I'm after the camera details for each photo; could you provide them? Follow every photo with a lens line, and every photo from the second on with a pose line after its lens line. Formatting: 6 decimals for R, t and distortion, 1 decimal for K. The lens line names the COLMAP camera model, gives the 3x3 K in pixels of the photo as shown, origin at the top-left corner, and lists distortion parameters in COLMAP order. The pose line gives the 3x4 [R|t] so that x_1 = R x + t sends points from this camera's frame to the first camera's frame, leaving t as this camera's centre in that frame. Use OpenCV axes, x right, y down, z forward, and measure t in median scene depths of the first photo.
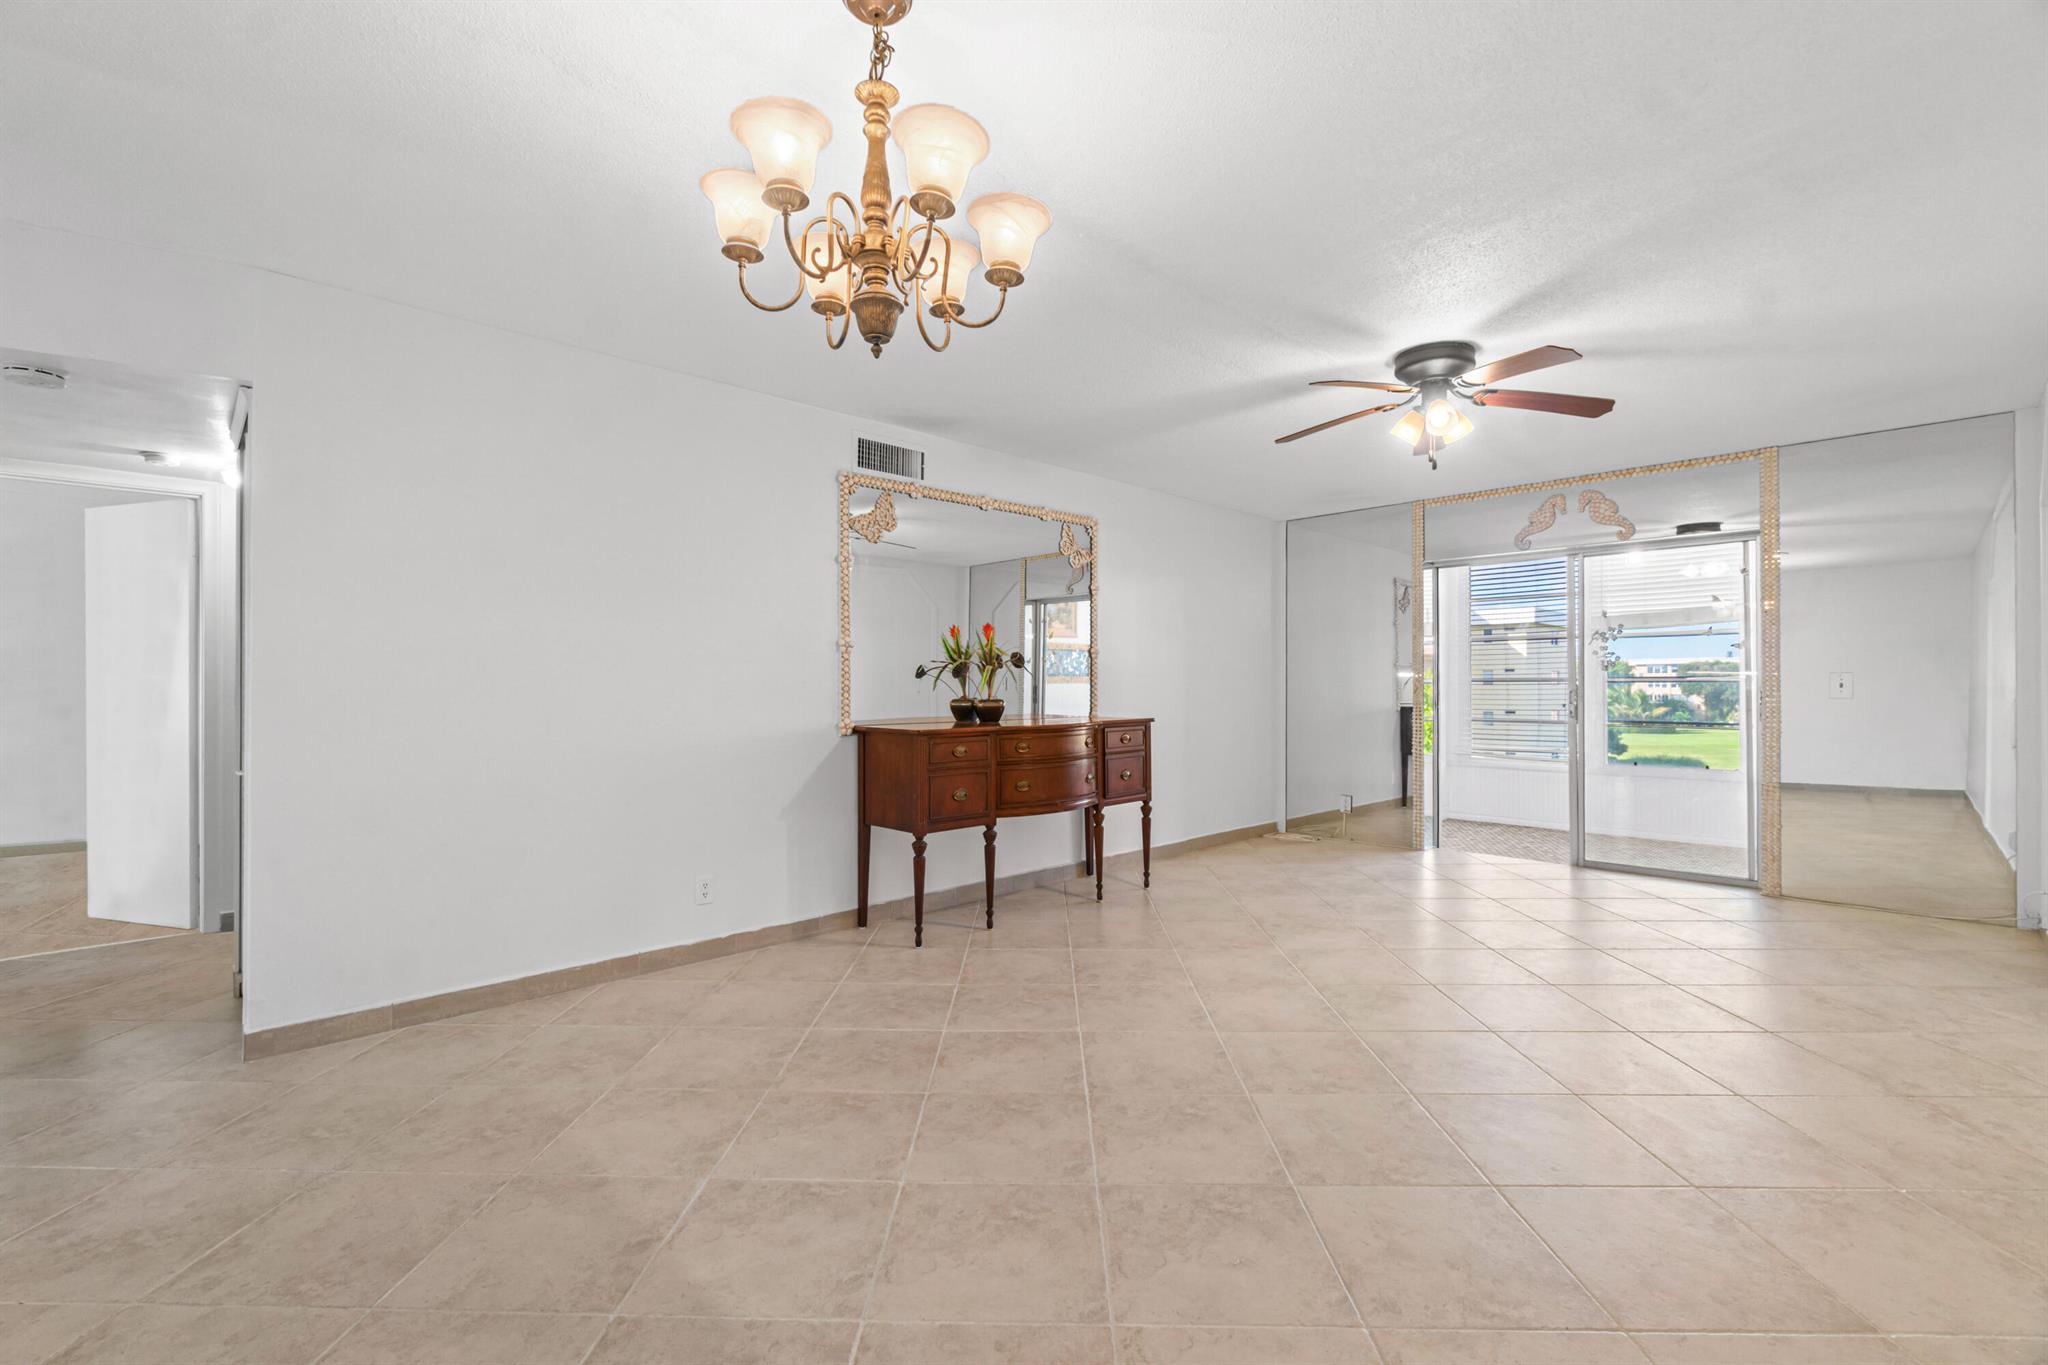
lens RADIAL K [[883.0, 0, 1013.8], [0, 883.0, 668.3], [0, 0, 1]] dist [-0.003630, 0.000082]
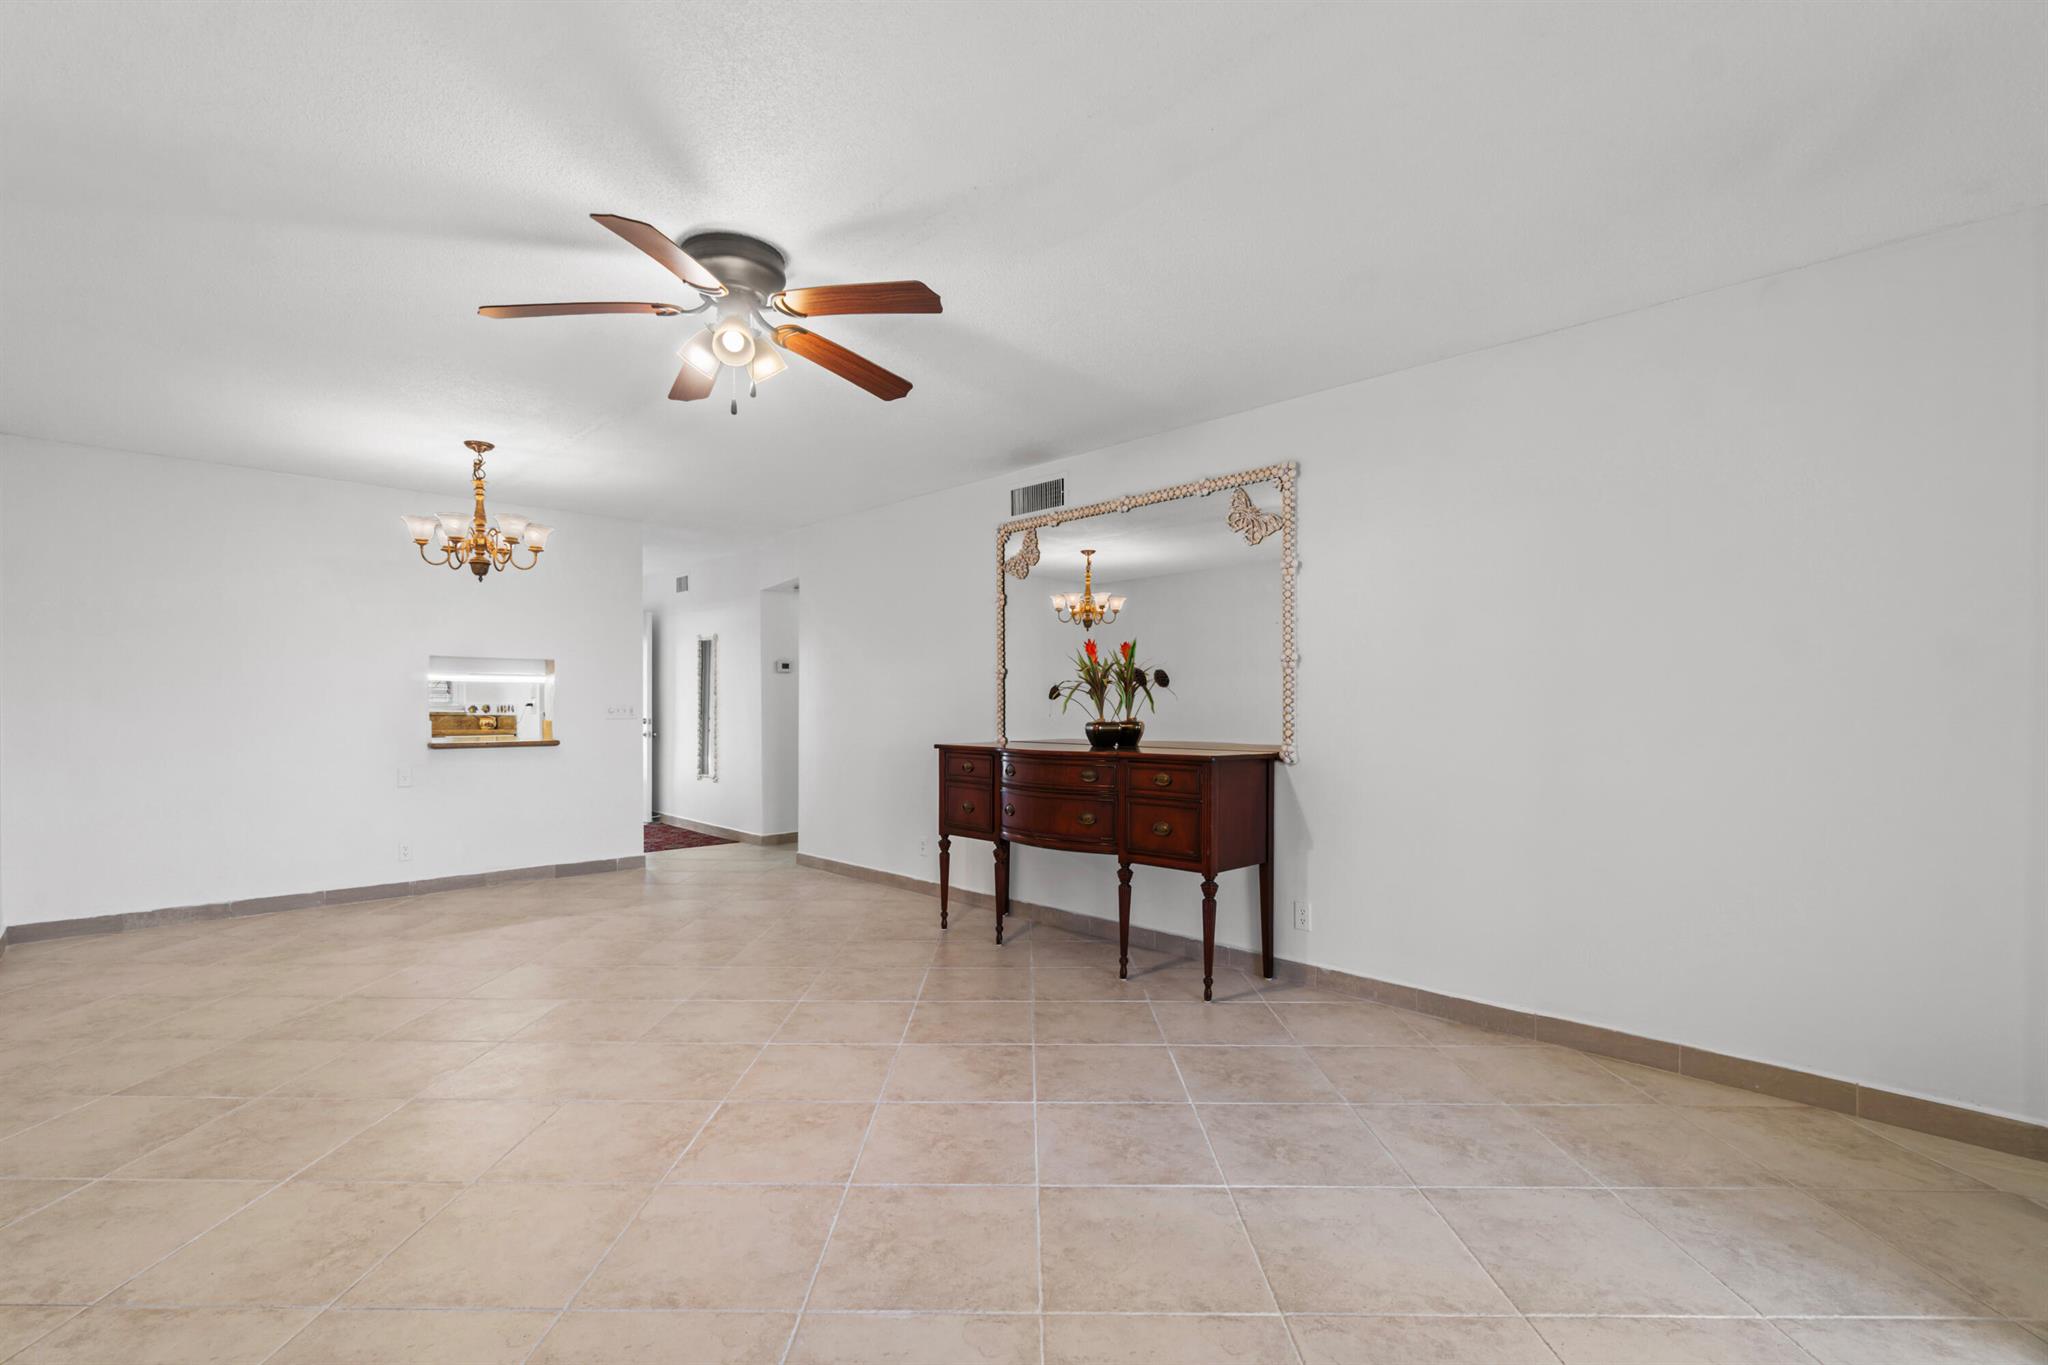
lens RADIAL K [[906.5, 0, 1024.9], [0, 906.5, 714.0], [0, 0, 1]] dist [0.002584, 0.000510]
pose [[0.022209, 0.000746, -0.999753, 0.898374], [0.013659, 0.999906, 0.001049, 0.024997], [0.999660, -0.013679, 0.022196, 0.890223]]
